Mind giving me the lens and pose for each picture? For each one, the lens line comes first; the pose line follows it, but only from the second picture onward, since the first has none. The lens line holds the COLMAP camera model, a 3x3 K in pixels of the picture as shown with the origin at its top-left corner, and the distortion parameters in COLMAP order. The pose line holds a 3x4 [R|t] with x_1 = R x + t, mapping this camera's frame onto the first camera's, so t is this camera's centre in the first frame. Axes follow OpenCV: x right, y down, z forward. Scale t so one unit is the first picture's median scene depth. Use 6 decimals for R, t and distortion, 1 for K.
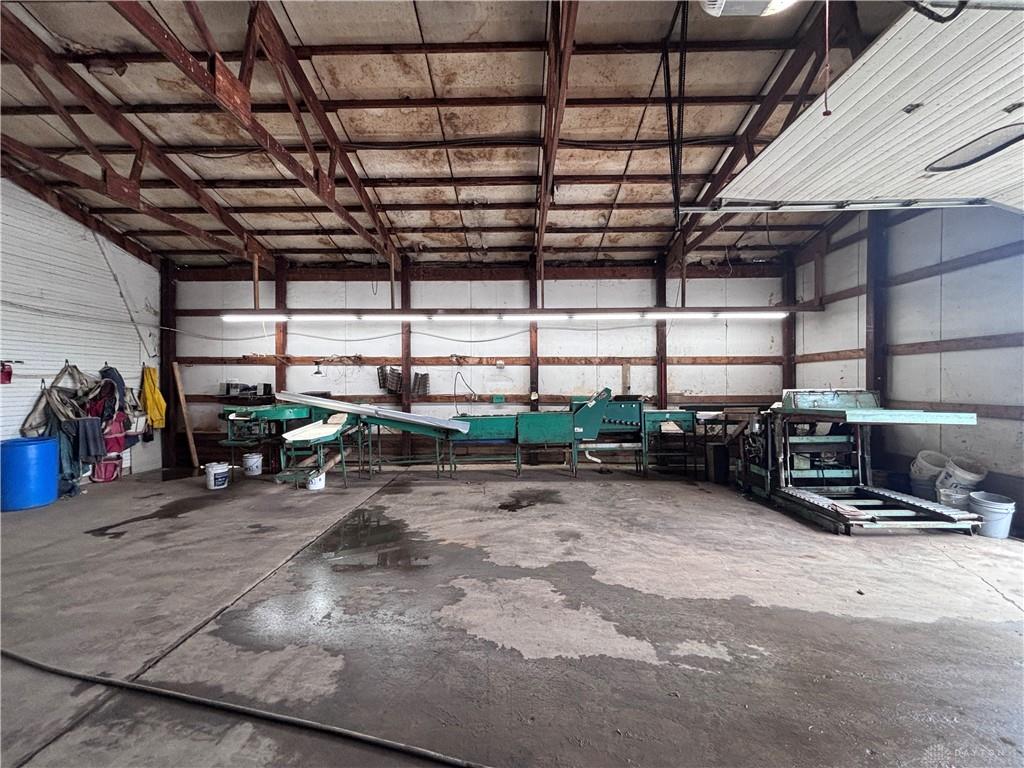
lens RADIAL K [[415.0, 0, 513.2], [0, 415.0, 379.8], [0, 0, 1]] dist [0.000871, -0.001128]
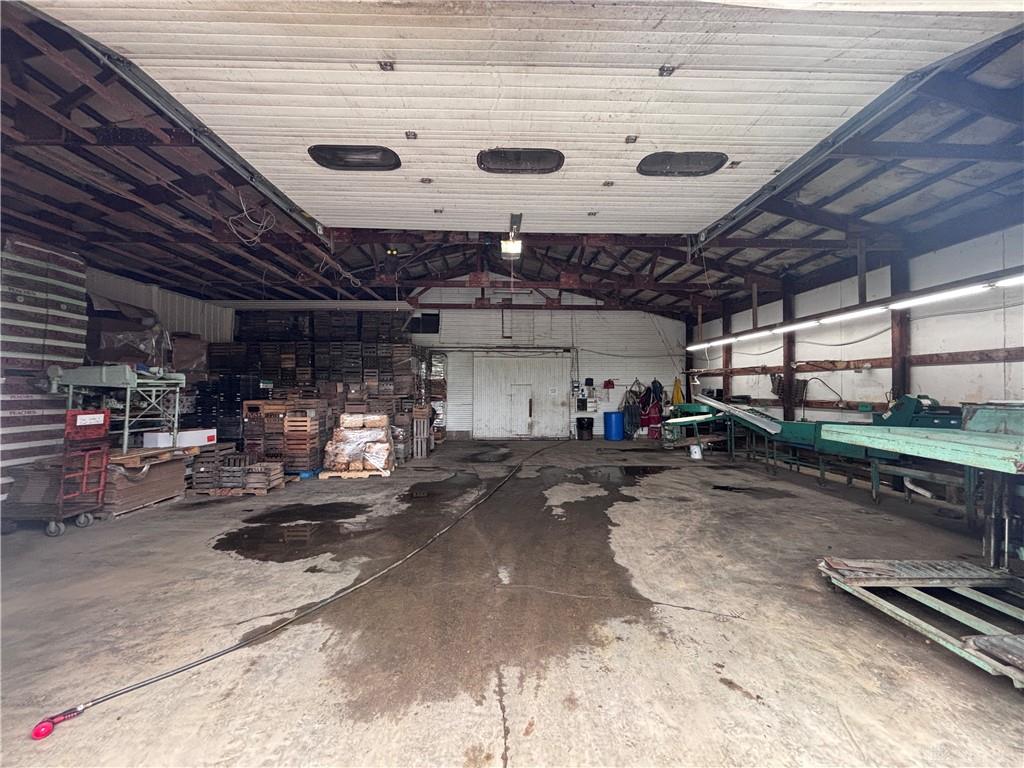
lens RADIAL K [[415.0, 0, 511.9], [0, 415.0, 387.9], [0, 0, 1]] dist [0.000871, -0.001128]
pose [[0.057432, 0.000156, -0.998349, 0.821411], [0.013780, 0.999905, 0.000949, -0.005422], [0.998254, -0.013812, 0.057424, 0.194785]]
